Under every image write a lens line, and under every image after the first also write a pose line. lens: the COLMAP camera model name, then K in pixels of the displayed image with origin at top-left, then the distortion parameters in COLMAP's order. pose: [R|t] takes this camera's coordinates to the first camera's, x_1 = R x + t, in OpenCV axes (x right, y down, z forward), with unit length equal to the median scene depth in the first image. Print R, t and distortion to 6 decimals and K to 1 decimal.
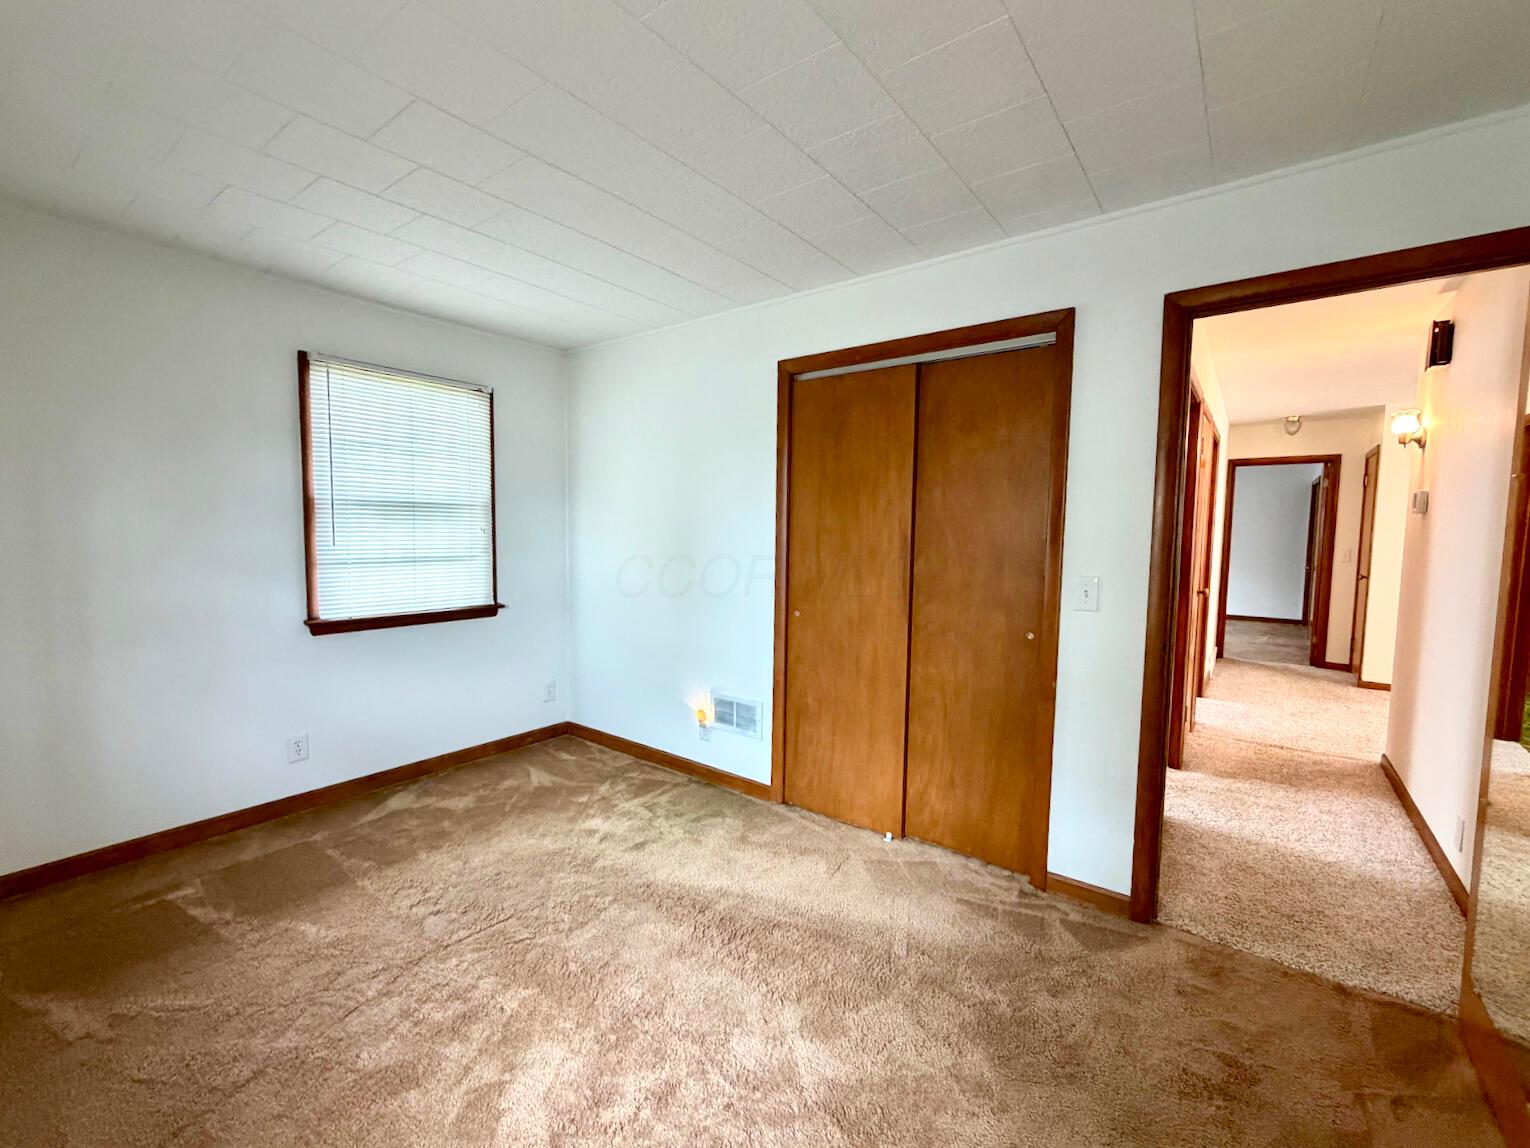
lens RADIAL K [[610.2, 0, 761.7], [0, 610.2, 573.2], [0, 0, 1]] dist [0.000379, -0.000298]
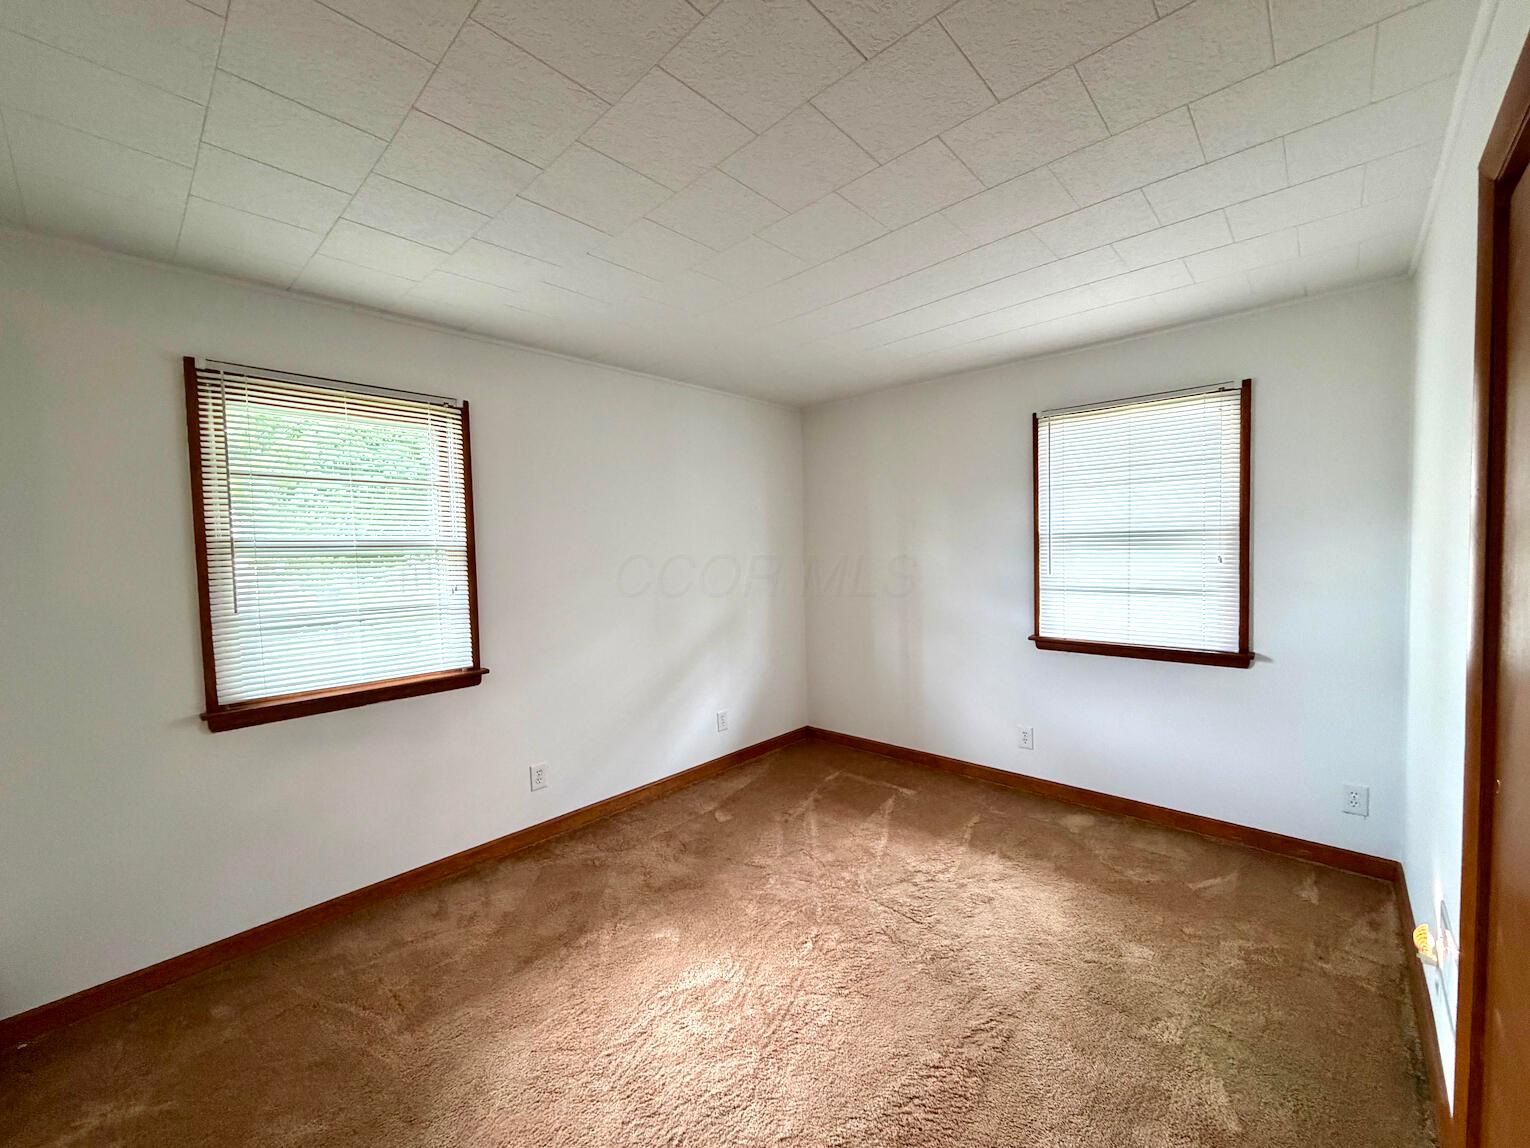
lens RADIAL K [[610.2, 0, 761.7], [0, 610.2, 573.2], [0, 0, 1]] dist [0.000379, -0.000298]
pose [[-0.071632, 0.034516, -0.996834, 0.491624], [-0.047695, 0.998139, 0.037988, -0.065721], [0.996290, 0.050265, -0.069852, 0.543194]]
